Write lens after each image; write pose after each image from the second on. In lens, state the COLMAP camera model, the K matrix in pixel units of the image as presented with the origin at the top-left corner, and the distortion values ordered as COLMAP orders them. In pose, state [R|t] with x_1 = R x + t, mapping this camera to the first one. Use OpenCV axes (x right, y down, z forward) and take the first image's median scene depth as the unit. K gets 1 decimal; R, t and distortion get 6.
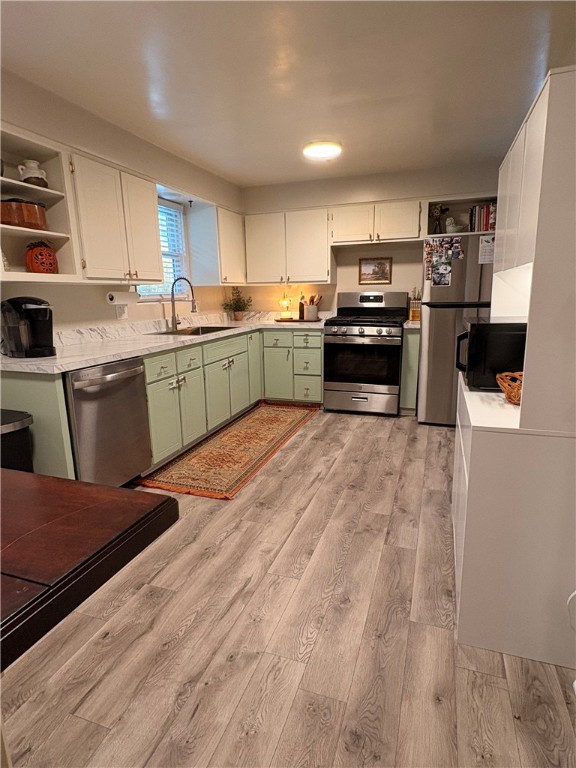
lens RADIAL K [[431.5, 0, 288.0], [0, 431.5, 384.0], [0, 0, 1]] dist [-0.008708, 0.000191]
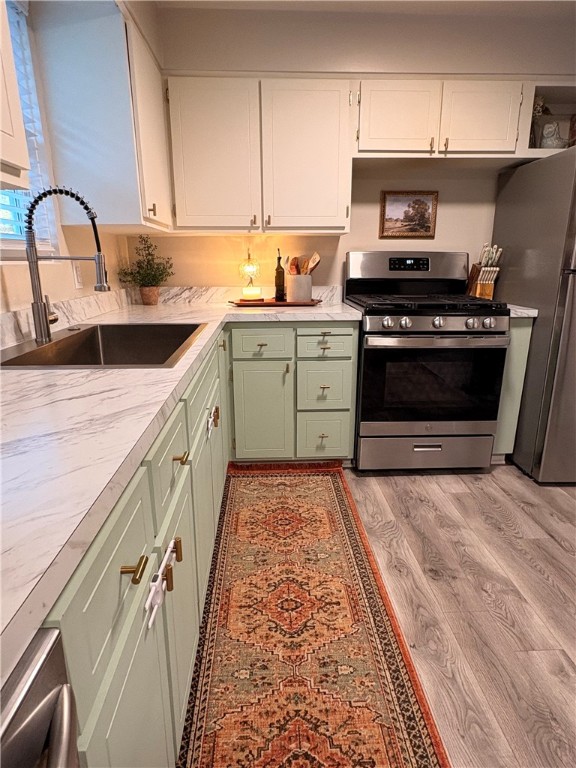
lens RADIAL K [[456.5, 0, 288.0], [0, 456.5, 384.0], [0, 0, 1]] dist [-0.004461, 0.000572]
pose [[0.928079, -0.081408, 0.363376, -0.231061], [0.063068, 0.996077, 0.062076, -0.107213], [-0.367003, -0.034694, 0.929572, 0.610456]]
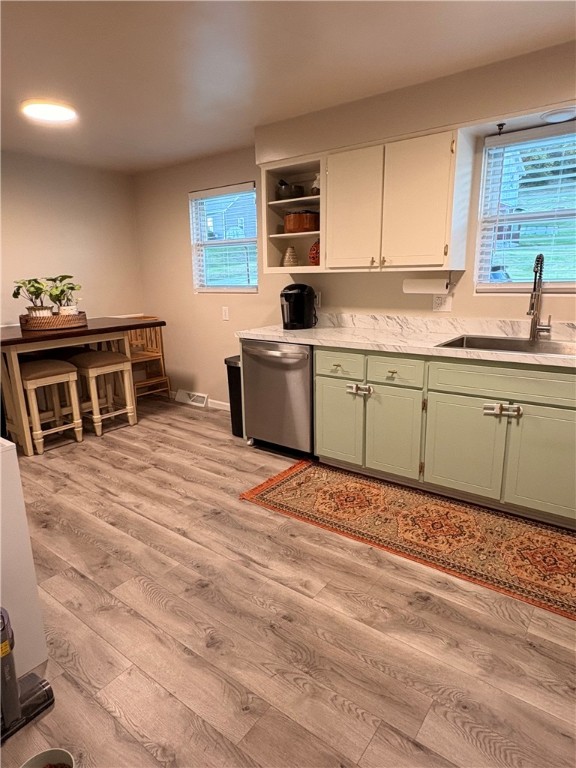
lens RADIAL K [[456.5, 0, 288.0], [0, 456.5, 384.0], [0, 0, 1]] dist [-0.004461, 0.000572]
pose [[-0.308417, 0.249068, -0.918065, 0.511444], [-0.172355, 0.934508, 0.311431, -0.226133], [0.935506, 0.254284, -0.245290, 0.907140]]
